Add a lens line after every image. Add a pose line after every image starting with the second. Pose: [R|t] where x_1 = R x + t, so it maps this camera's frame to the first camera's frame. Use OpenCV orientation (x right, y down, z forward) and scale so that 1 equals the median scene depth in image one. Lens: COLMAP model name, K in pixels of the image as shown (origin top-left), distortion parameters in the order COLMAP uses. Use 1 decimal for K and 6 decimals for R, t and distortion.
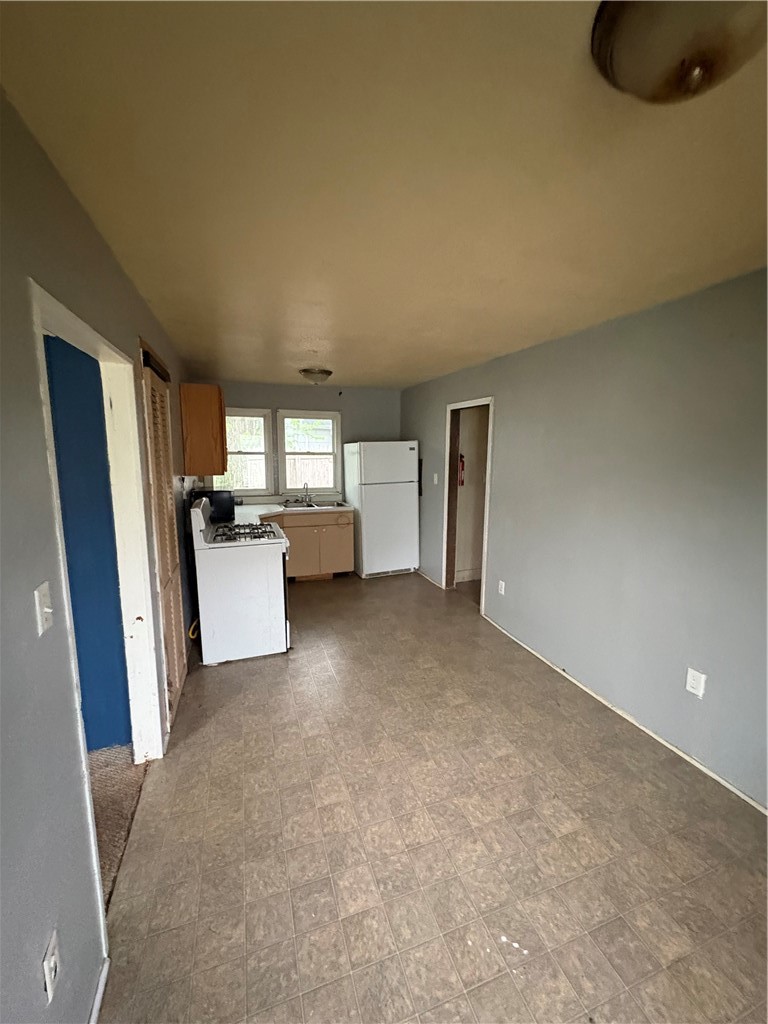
lens RADIAL K [[410.8, 0, 383.7], [0, 410.8, 510.0], [0, 0, 1]] dist [-0.000278, -0.000002]
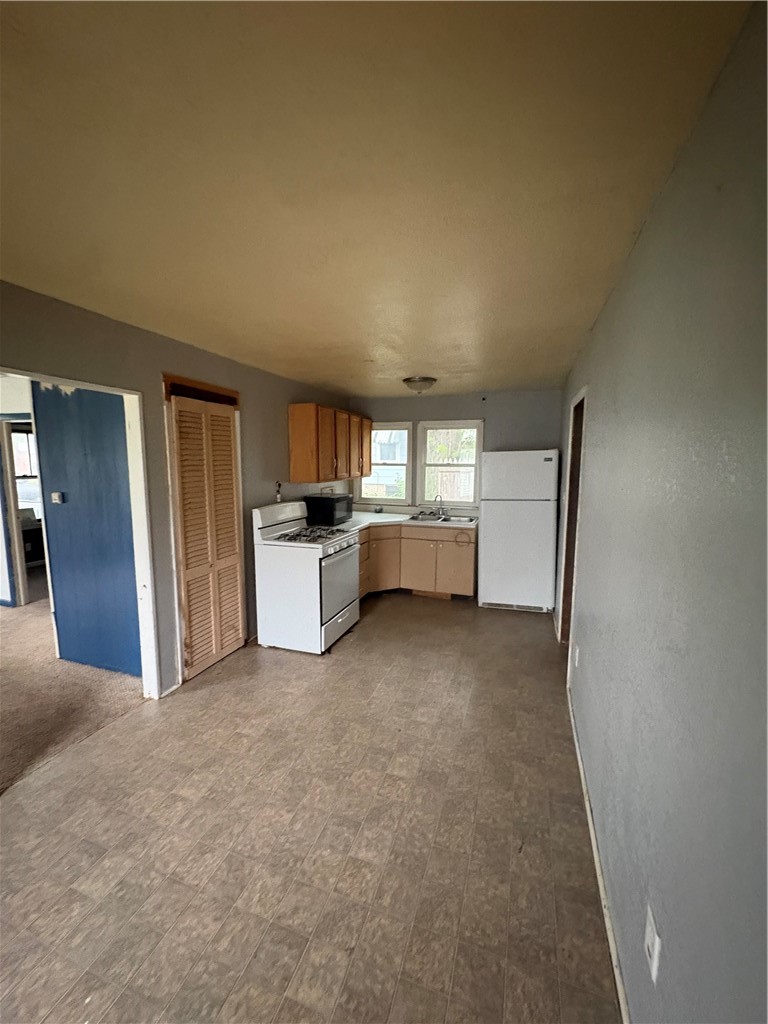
lens RADIAL K [[410.8, 0, 383.8], [0, 410.8, 511.0], [0, 0, 1]] dist [-0.000278, -0.000002]
pose [[0.780383, 0.073186, -0.621005, 0.327576], [-0.092248, 0.995735, 0.001424, -0.019979], [0.618460, 0.056175, 0.783805, 0.174361]]
